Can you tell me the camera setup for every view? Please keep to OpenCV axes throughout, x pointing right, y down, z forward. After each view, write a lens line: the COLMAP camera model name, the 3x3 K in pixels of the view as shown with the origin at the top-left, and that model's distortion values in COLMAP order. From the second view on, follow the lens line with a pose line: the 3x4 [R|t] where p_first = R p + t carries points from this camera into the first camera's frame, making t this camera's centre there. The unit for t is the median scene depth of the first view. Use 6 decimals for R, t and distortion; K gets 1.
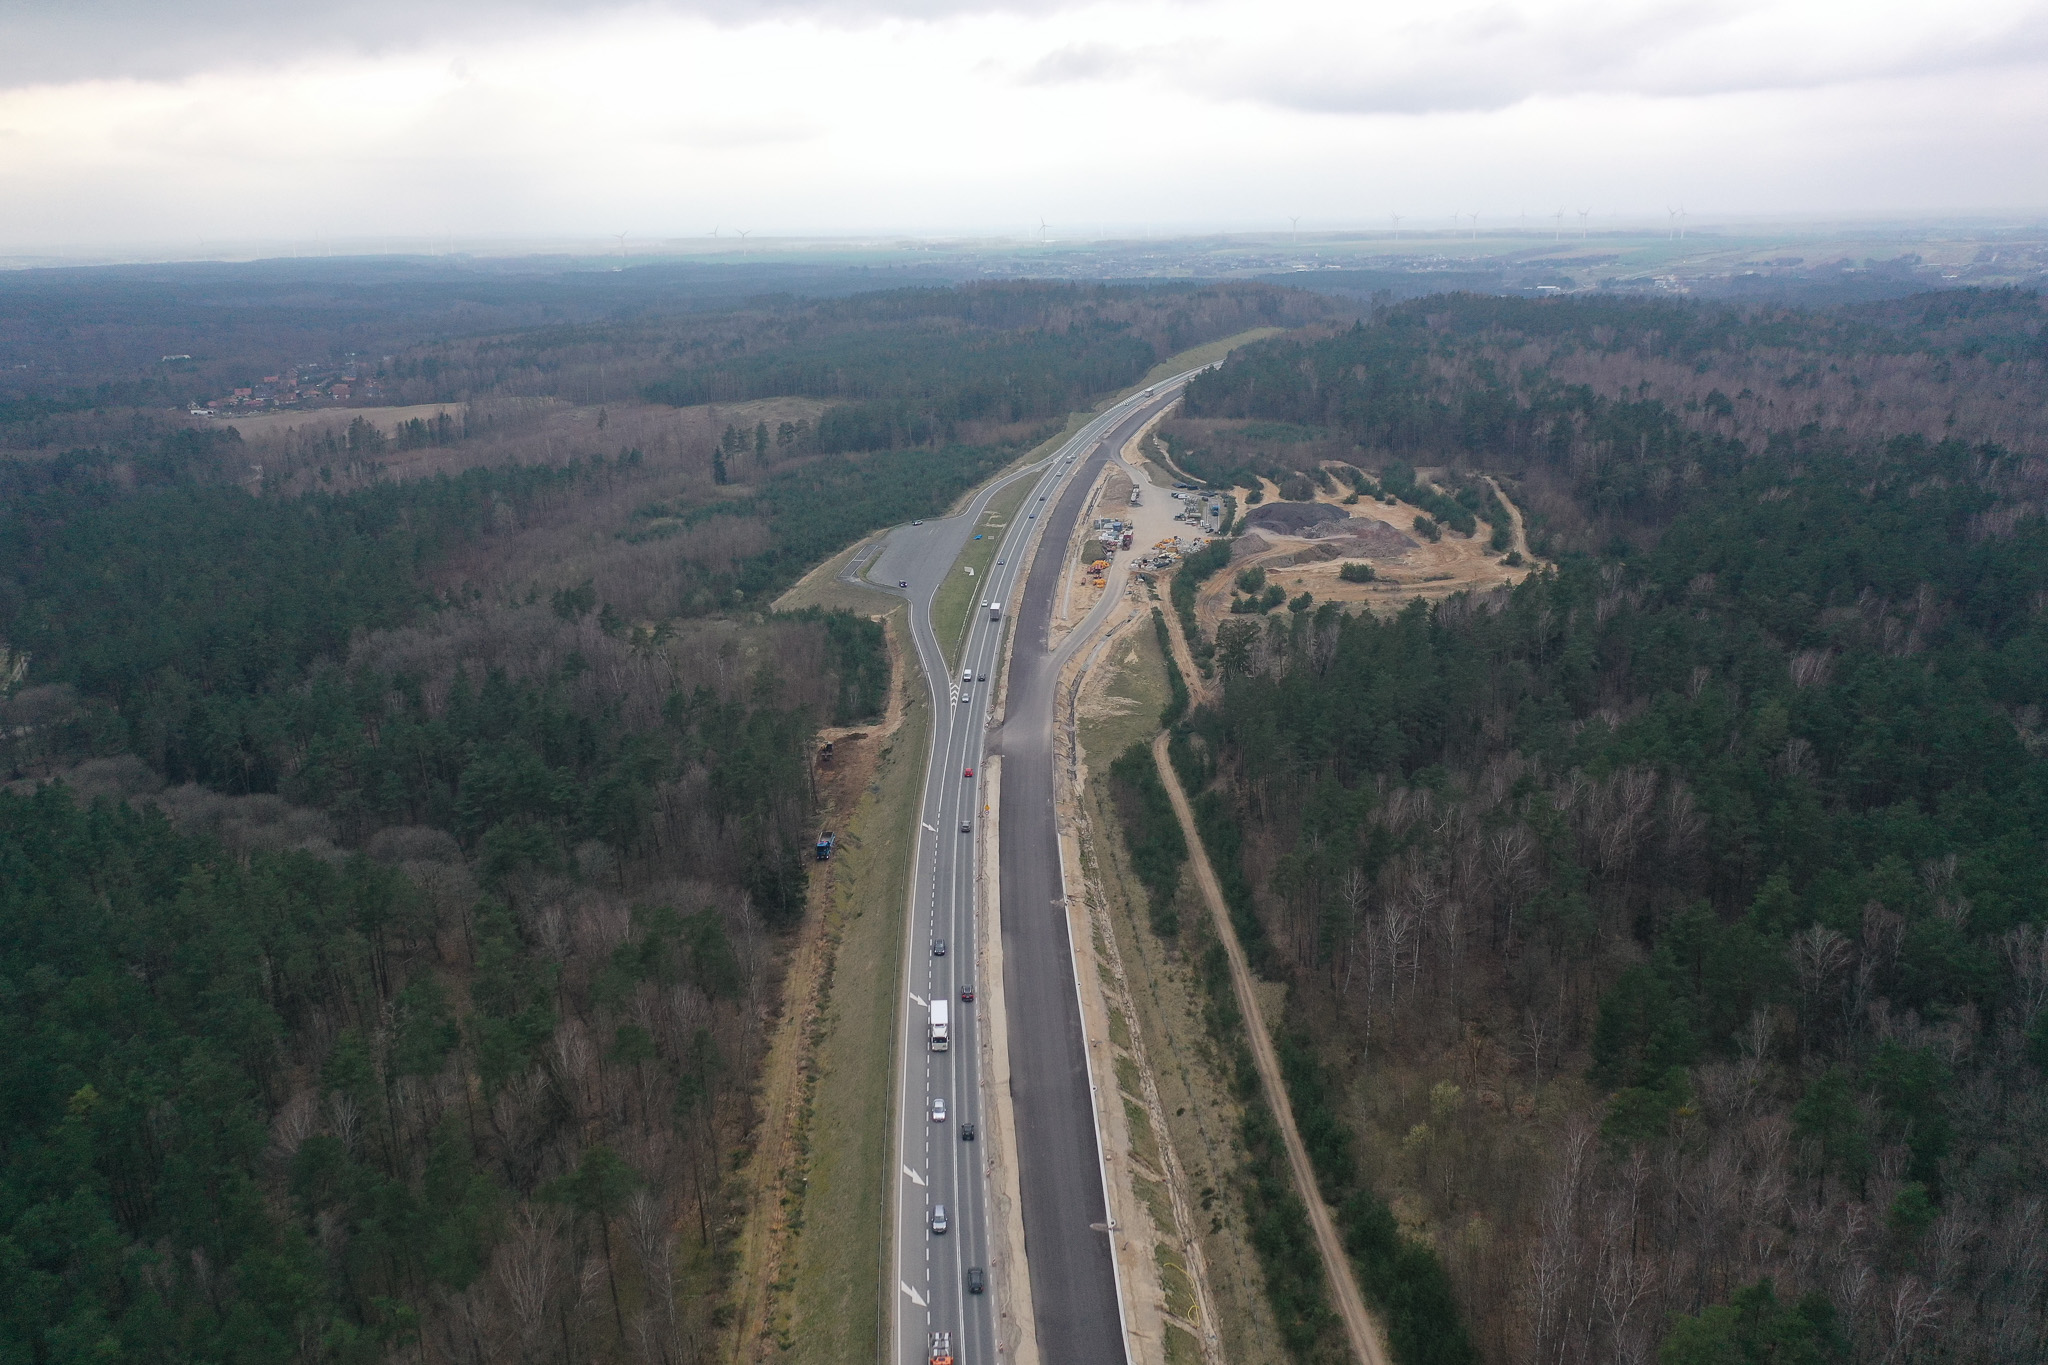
lens RADIAL K [[1594.7, 0, 1024.0], [0, 1594.7, 682.5], [0, 0, 1]] dist [-0.007656, -0.001804]
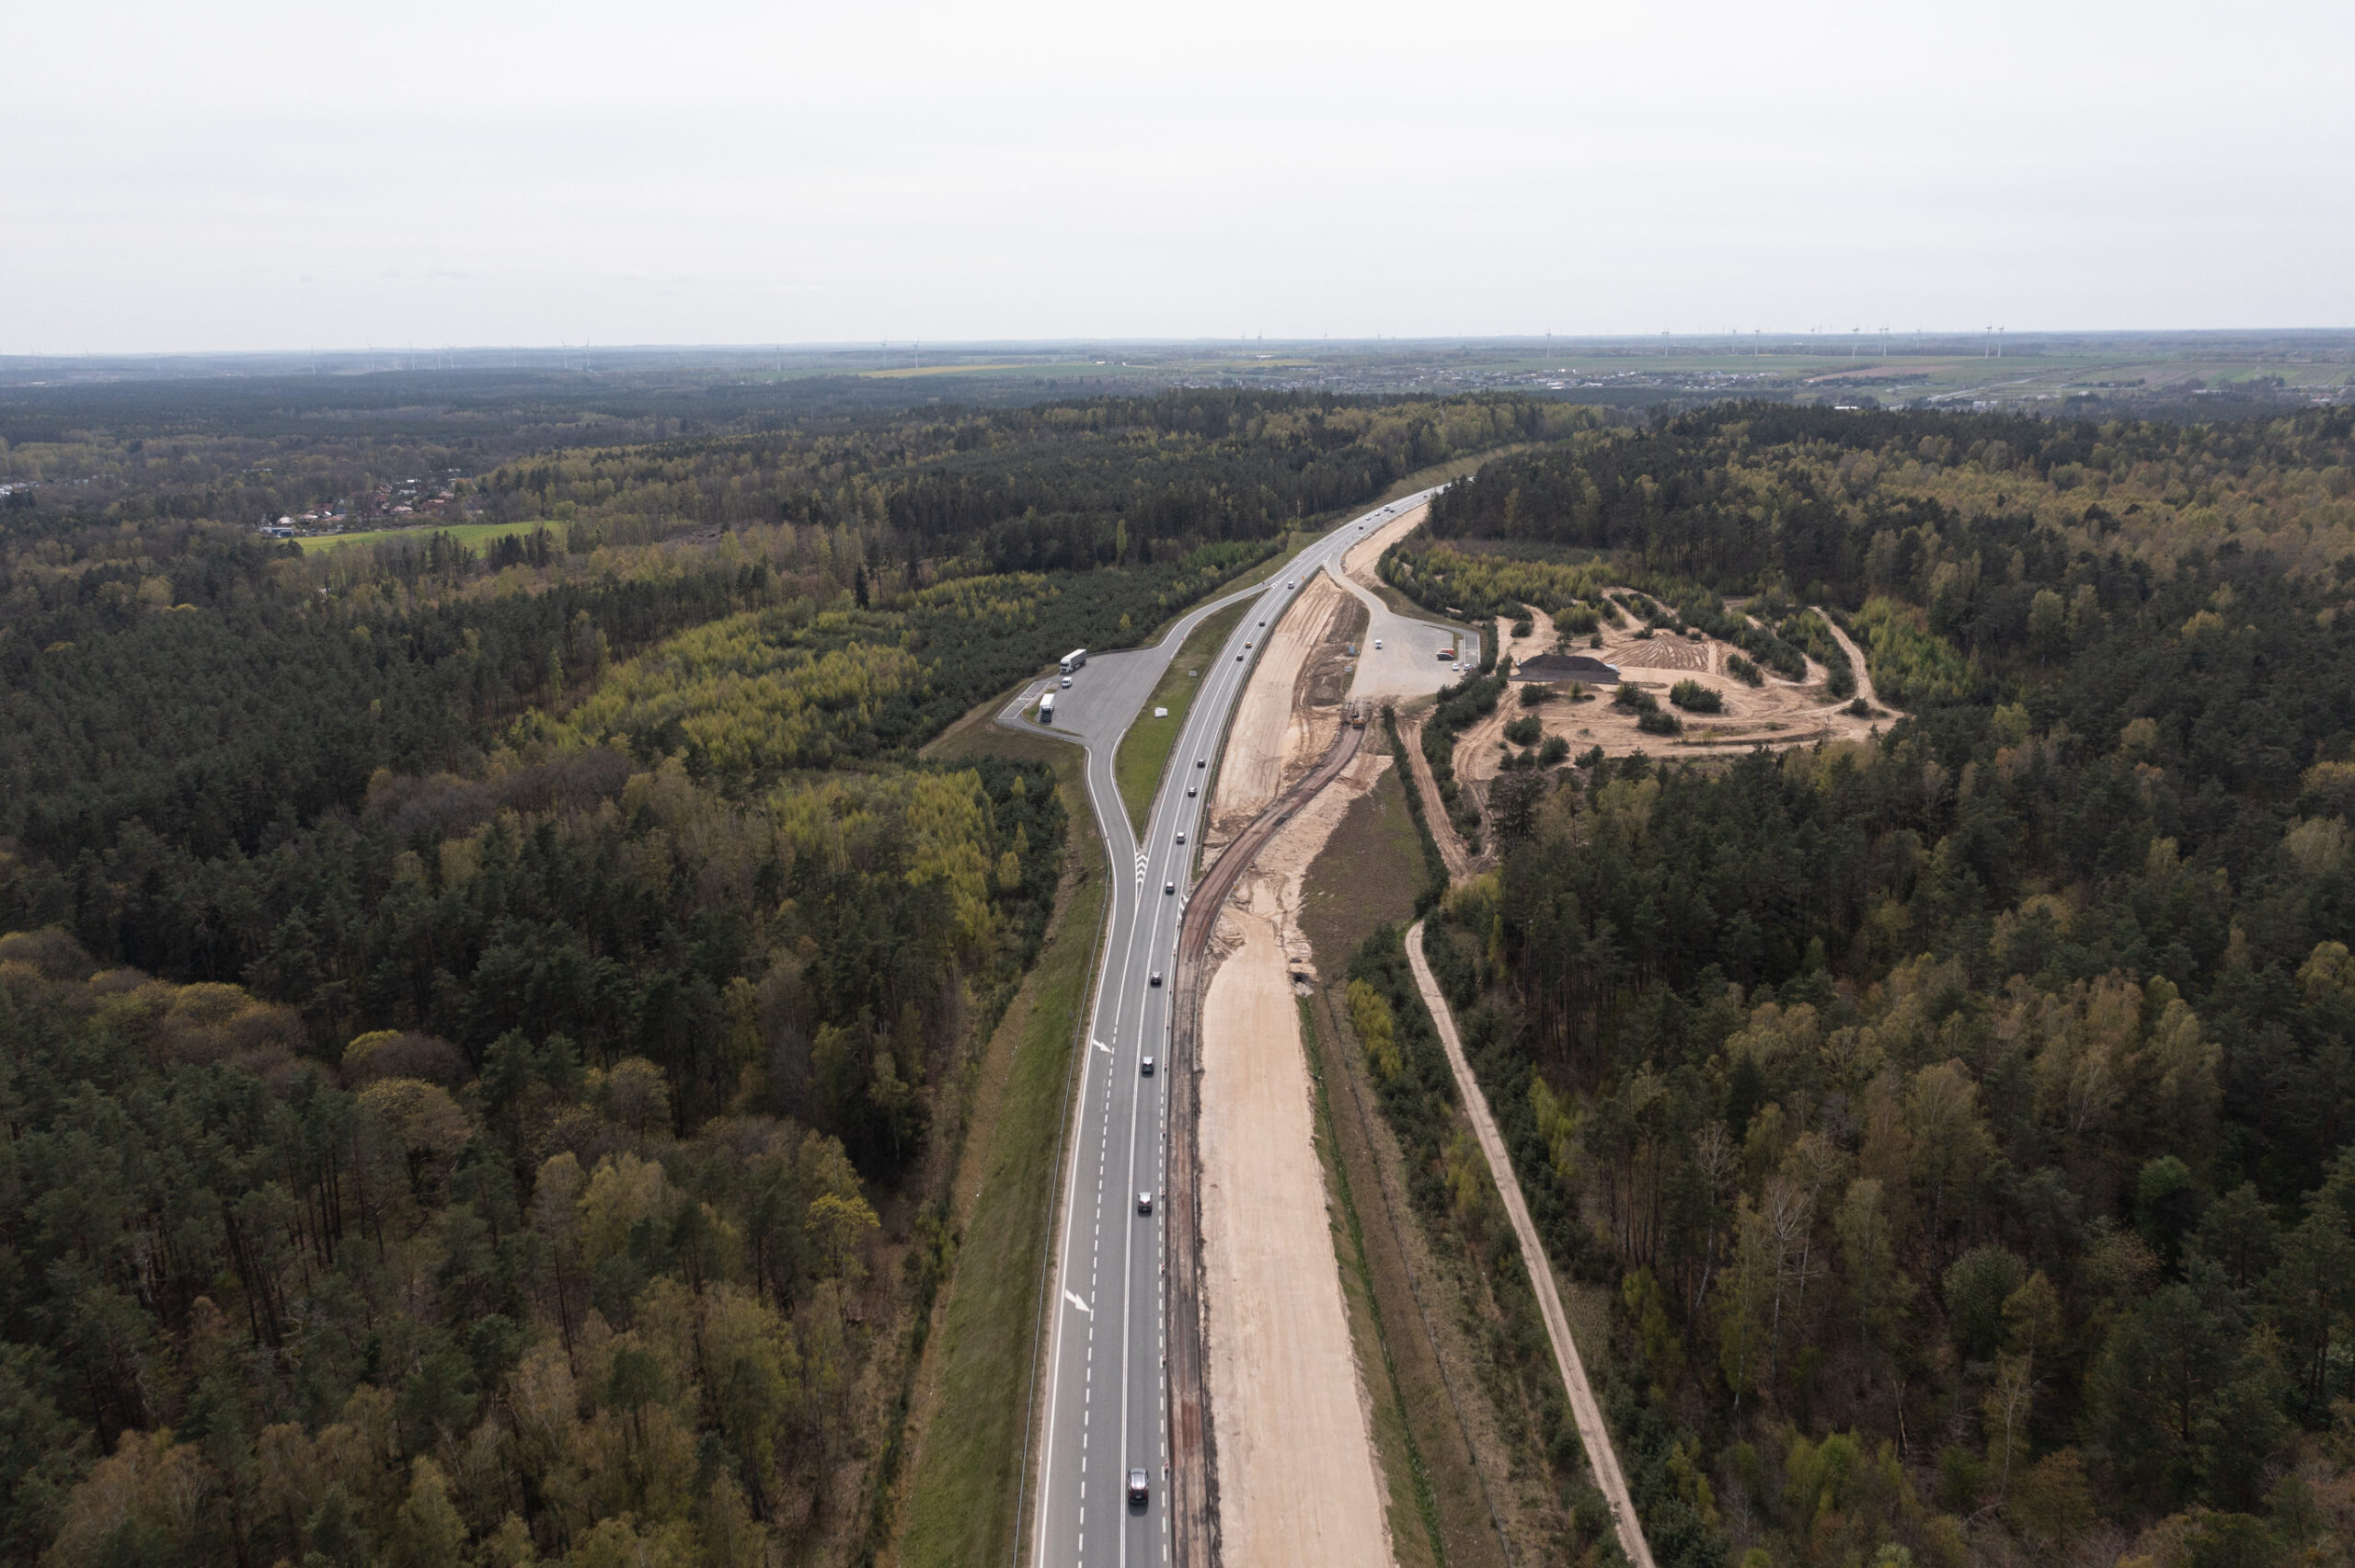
lens RADIAL K [[1832.3, 0, 1177.5], [0, 1832.3, 784.0], [0, 0, 1]] dist [-0.016062, -0.010136]
pose [[0.999502, 0.012873, -0.028796, -0.000866], [-0.014084, 0.999007, -0.042259, 0.002910], [0.028224, 0.042643, 0.998692, 0.080325]]
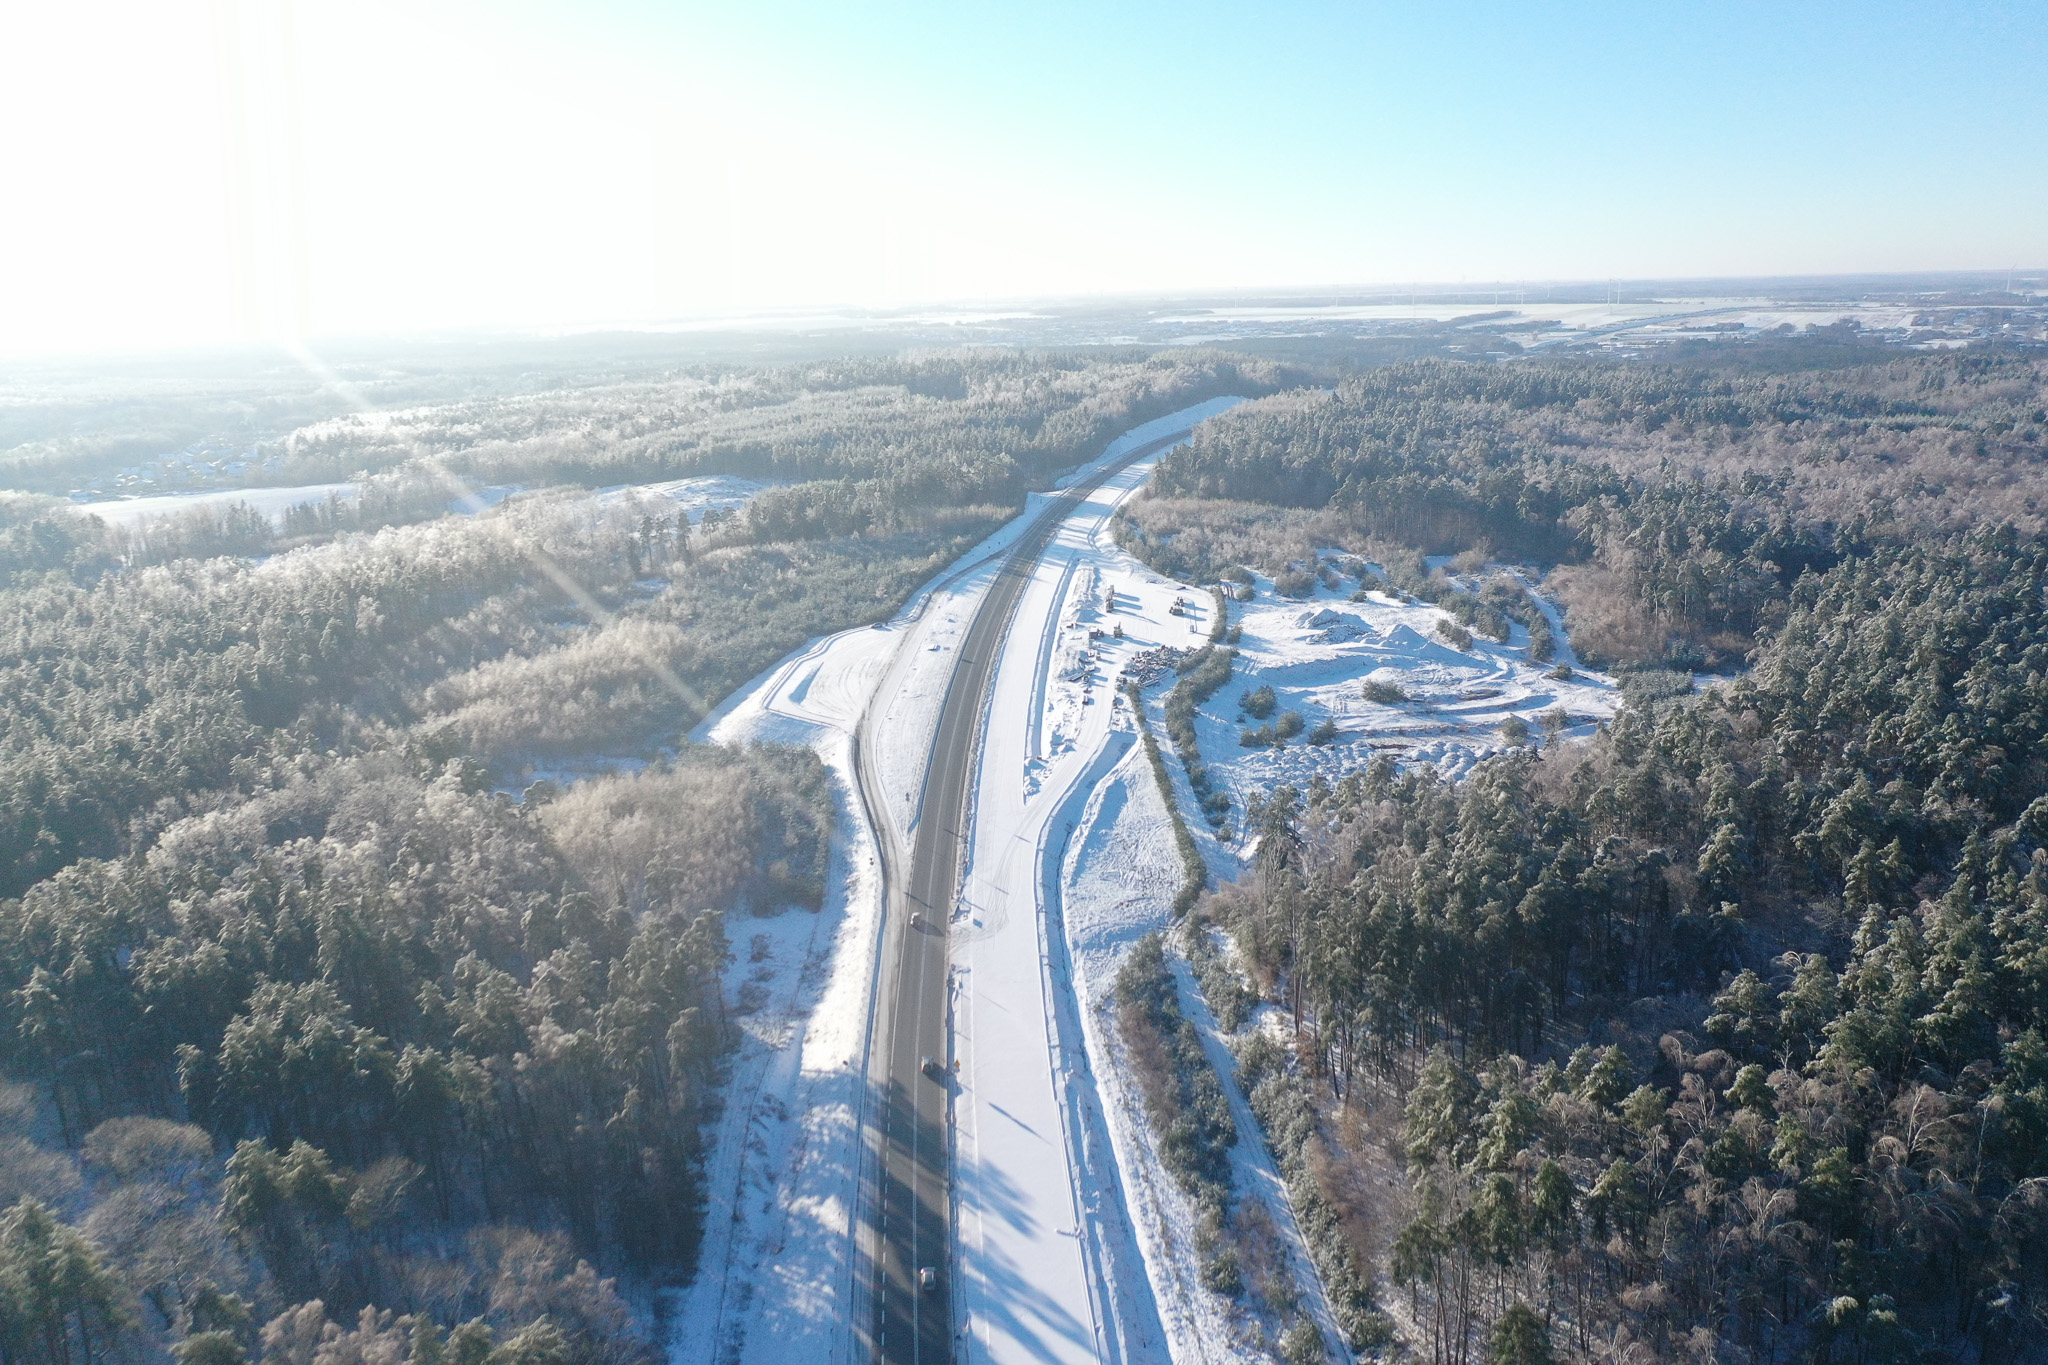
lens RADIAL K [[1591.0, 0, 1024.0], [0, 1591.0, 682.5], [0, 0, 1]] dist [-0.005533, -0.005491]
pose [[0.999351, -0.011357, 0.034184, -0.008247], [0.012724, 0.999117, -0.040039, -0.035136], [-0.033699, 0.040448, 0.998613, 0.138042]]
